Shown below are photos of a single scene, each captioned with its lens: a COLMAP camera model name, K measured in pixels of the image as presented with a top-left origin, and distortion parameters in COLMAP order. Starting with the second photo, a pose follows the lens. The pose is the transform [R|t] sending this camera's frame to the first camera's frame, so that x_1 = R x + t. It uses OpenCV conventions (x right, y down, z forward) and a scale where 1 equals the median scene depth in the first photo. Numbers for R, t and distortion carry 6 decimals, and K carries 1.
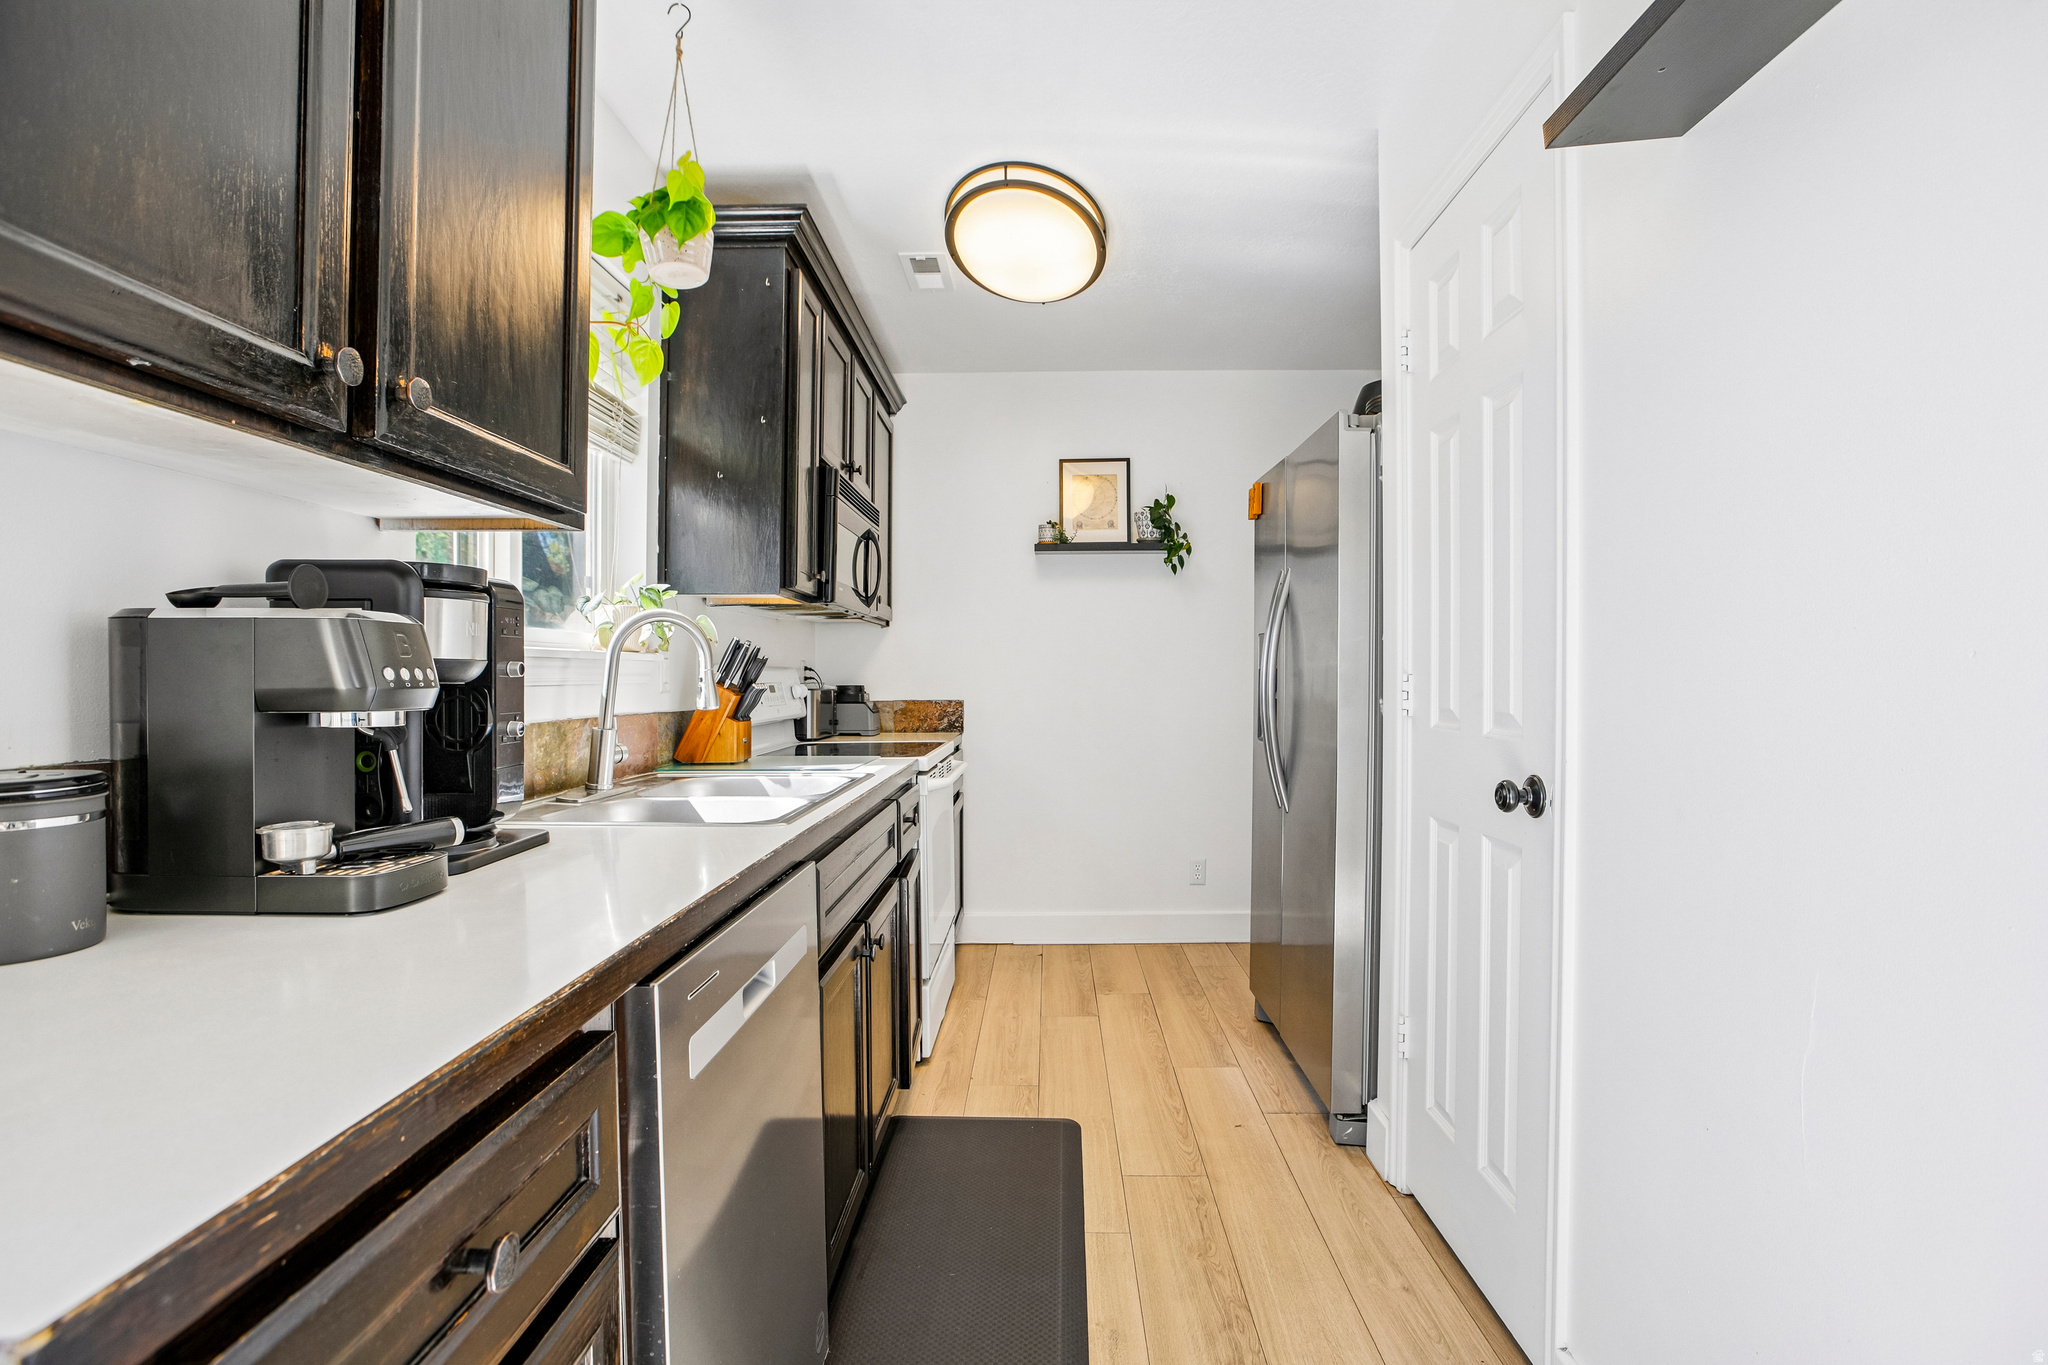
lens RADIAL K [[977.3, 0, 1003.3], [0, 977.3, 686.6], [0, 0, 1]] dist [-0.064946, 0.034018]
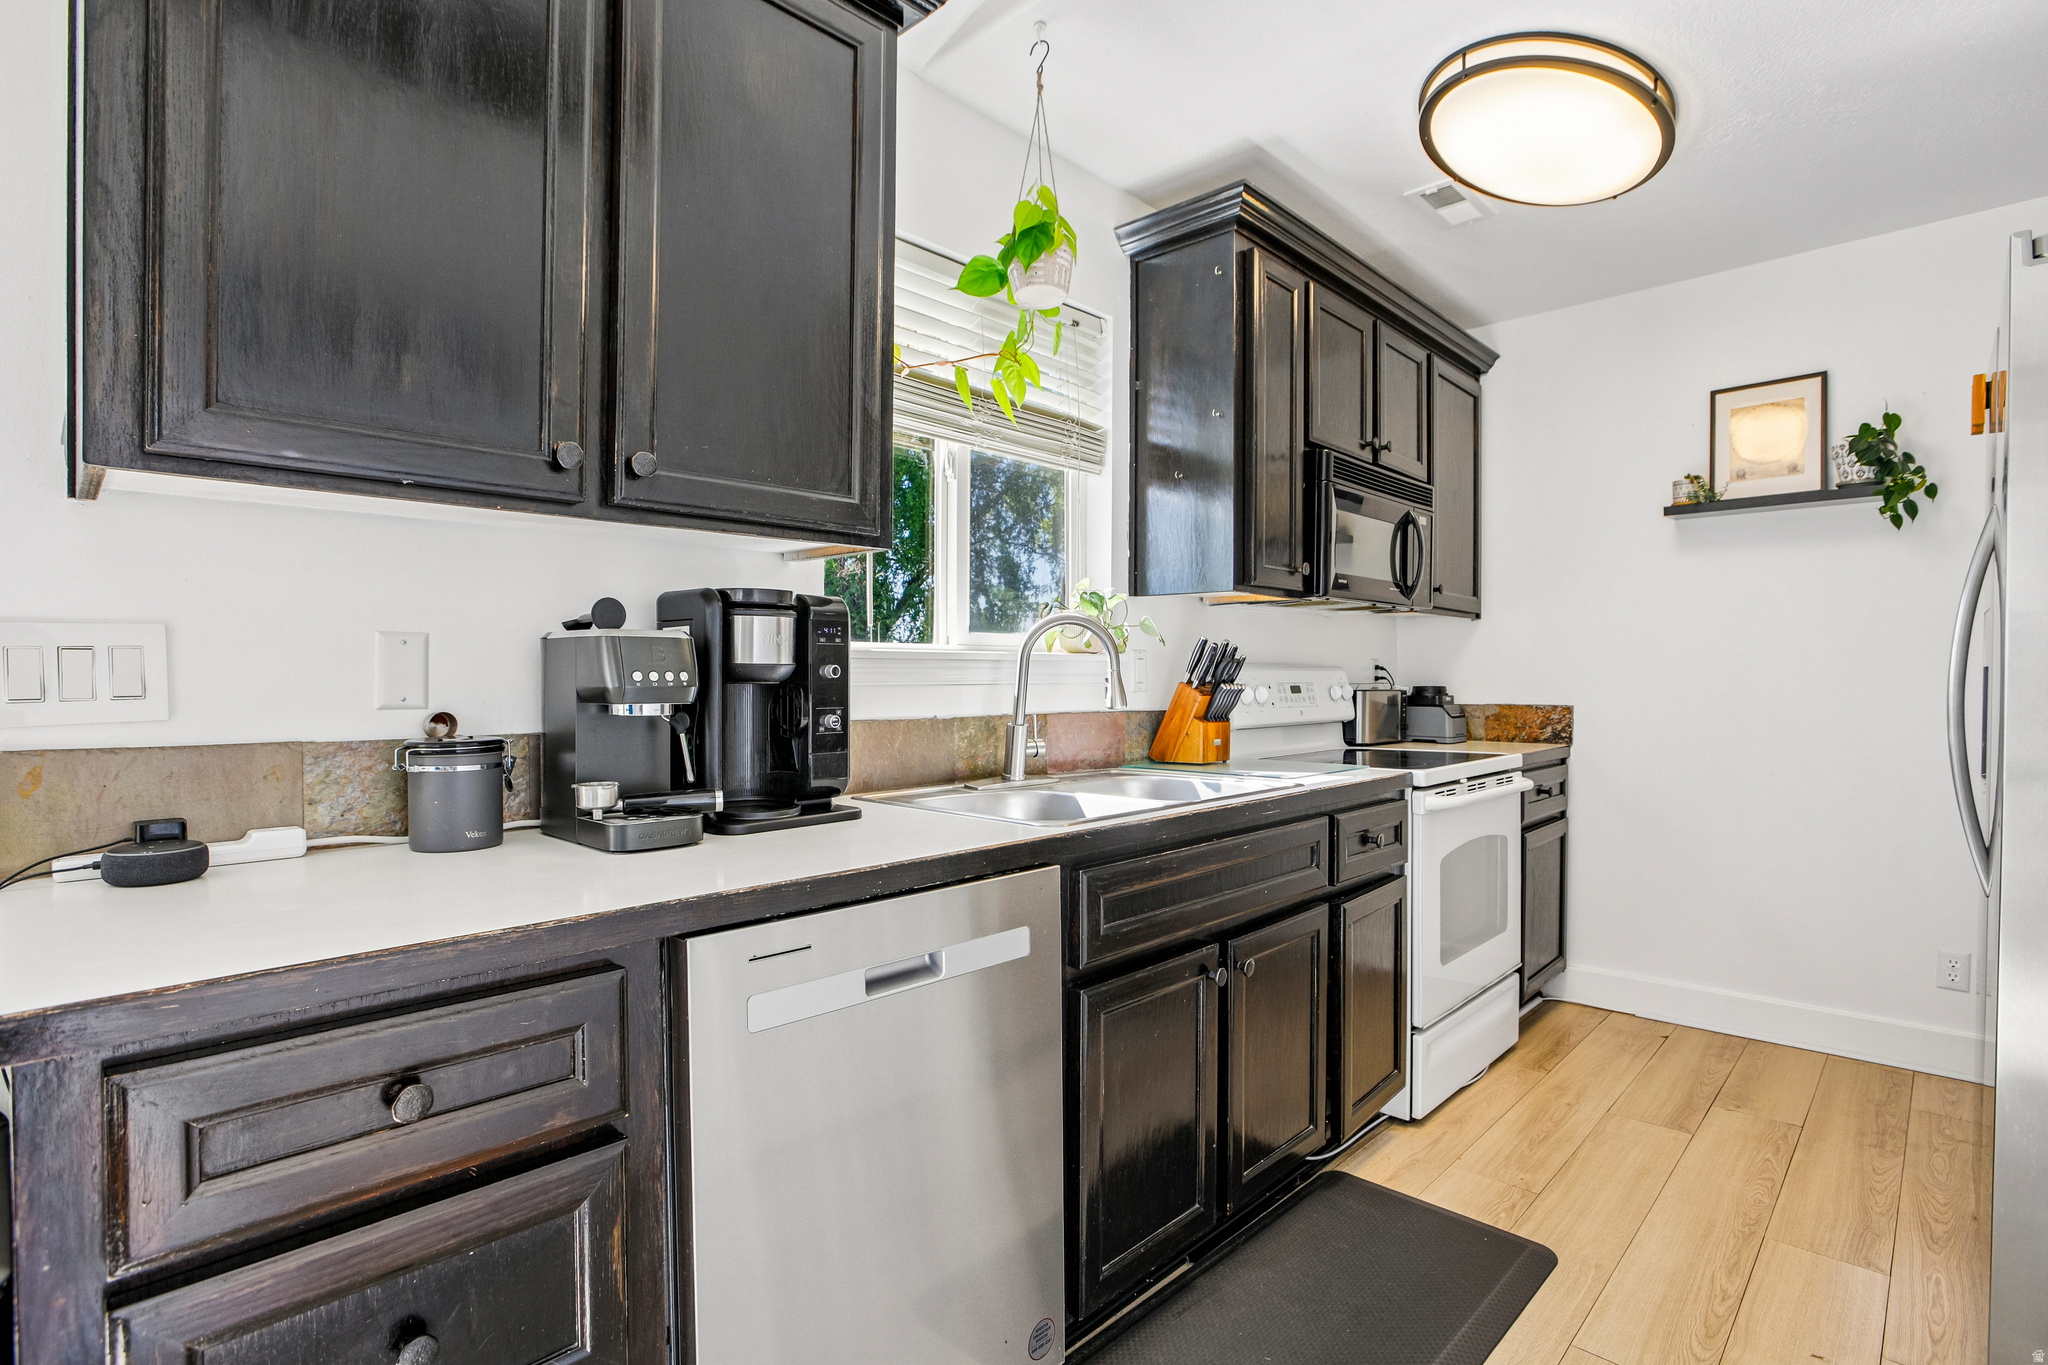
lens RADIAL K [[977.3, 0, 1003.3], [0, 977.3, 686.6], [0, 0, 1]] dist [-0.064946, 0.034018]
pose [[0.736255, 0.011268, -0.676610, 0.241289], [-0.009240, 0.999936, 0.006599, -0.004772], [0.676641, 0.001393, 0.736312, 0.129024]]
